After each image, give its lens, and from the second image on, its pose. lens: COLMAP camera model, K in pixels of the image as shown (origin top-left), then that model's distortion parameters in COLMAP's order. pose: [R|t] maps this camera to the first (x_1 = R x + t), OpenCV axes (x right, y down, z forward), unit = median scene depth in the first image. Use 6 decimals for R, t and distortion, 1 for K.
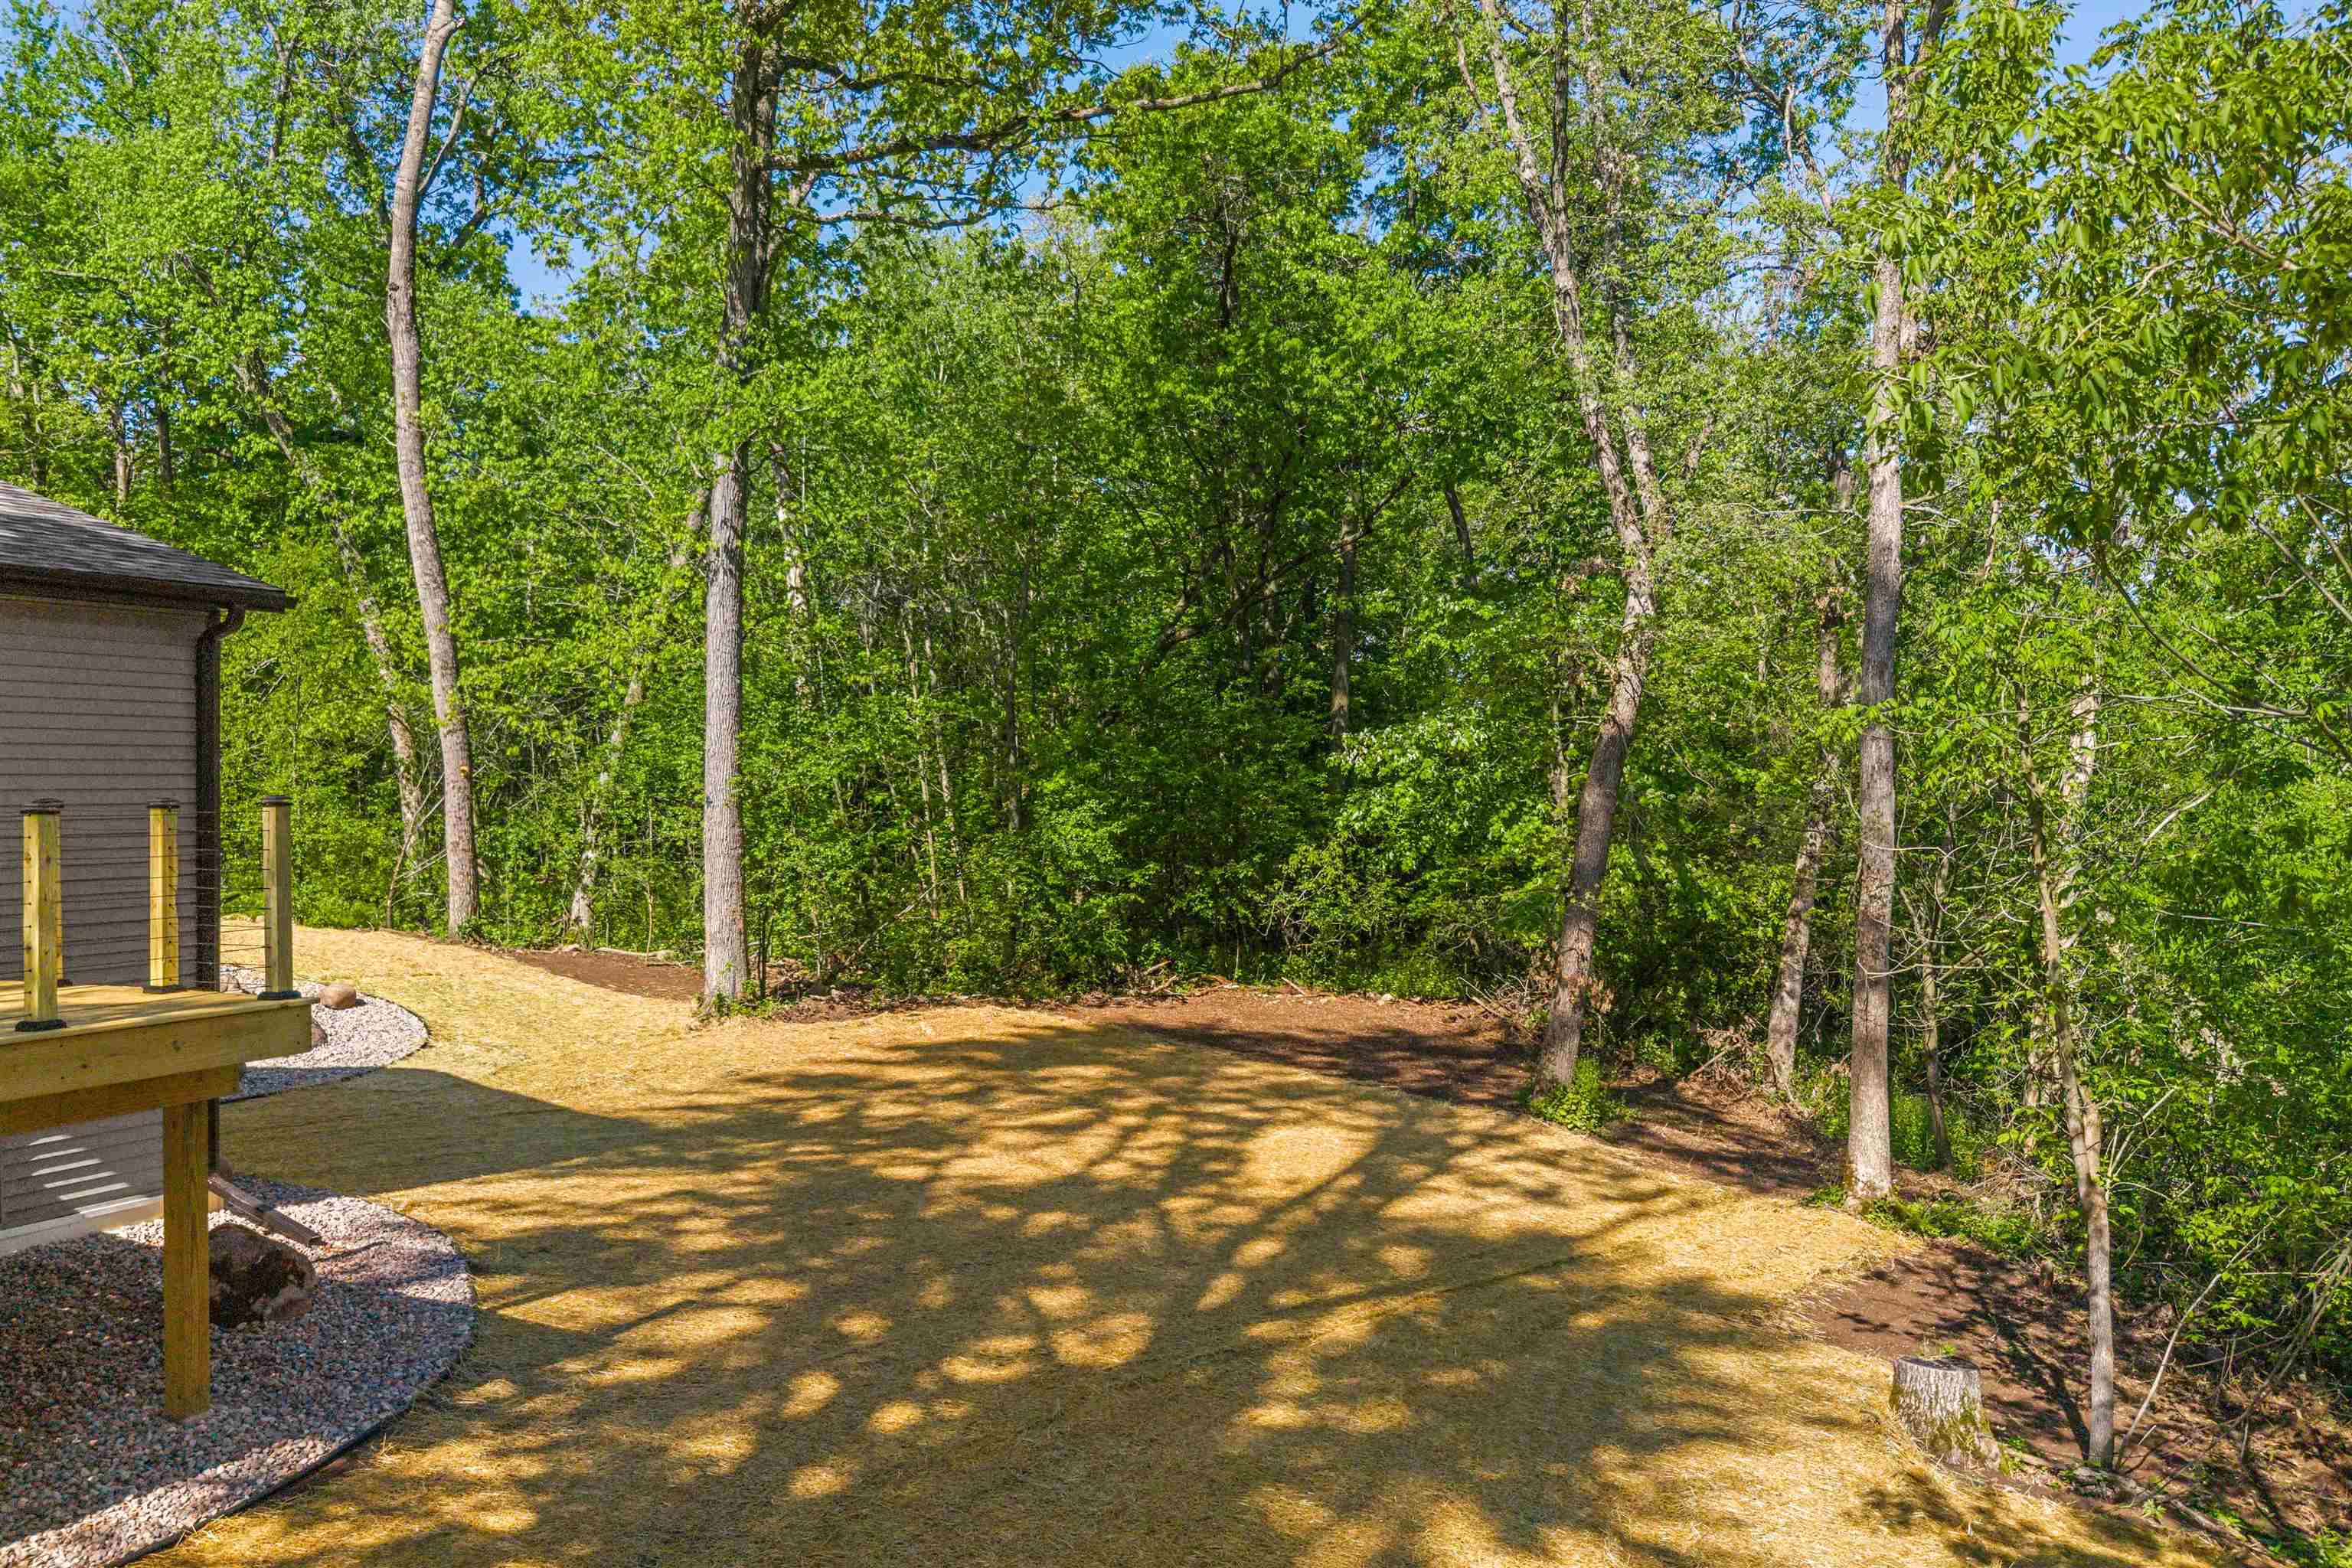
lens RADIAL K [[1805.8, 0, 1179.6], [0, 1805.8, 783.0], [0, 0, 1]] dist [0.007704, -0.004898]
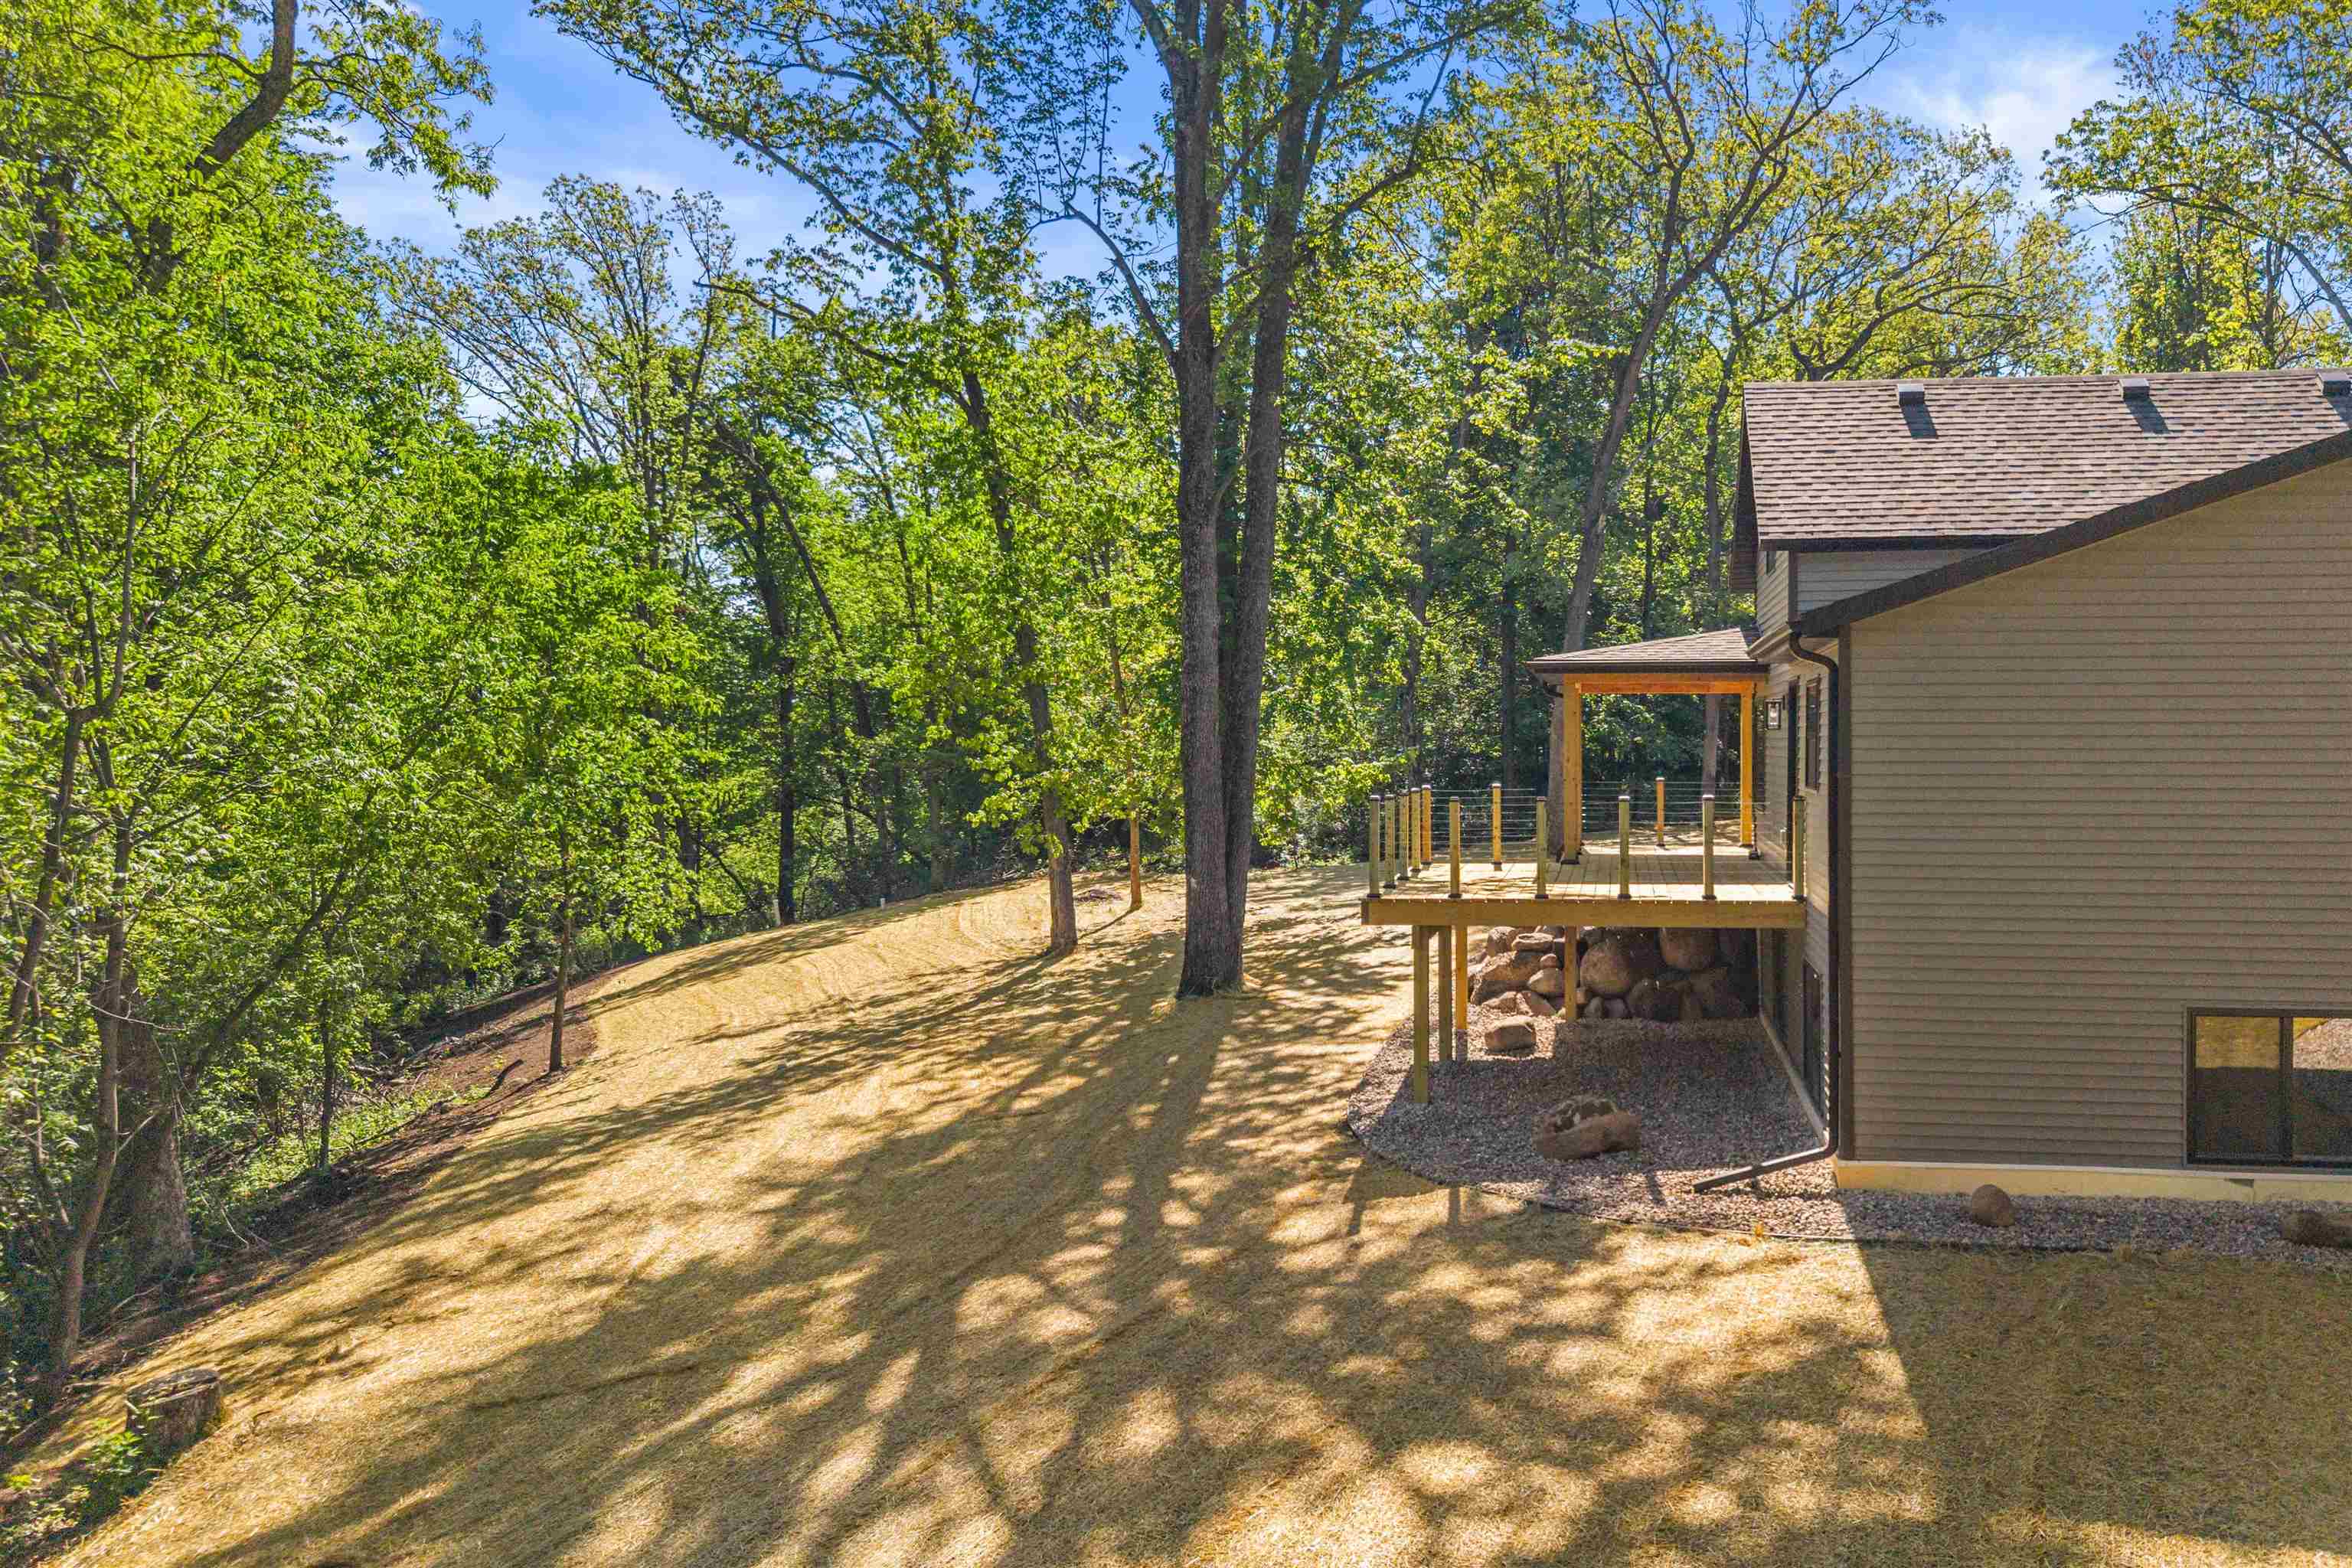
lens RADIAL K [[1805.8, 0, 1179.6], [0, 1805.8, 783.0], [0, 0, 1]] dist [0.007704, -0.004898]
pose [[-0.980128, 0.007036, -0.198240, 0.061500], [0.002332, 0.999710, 0.023955, -0.029482], [0.198351, 0.023017, -0.979861, 1.965053]]
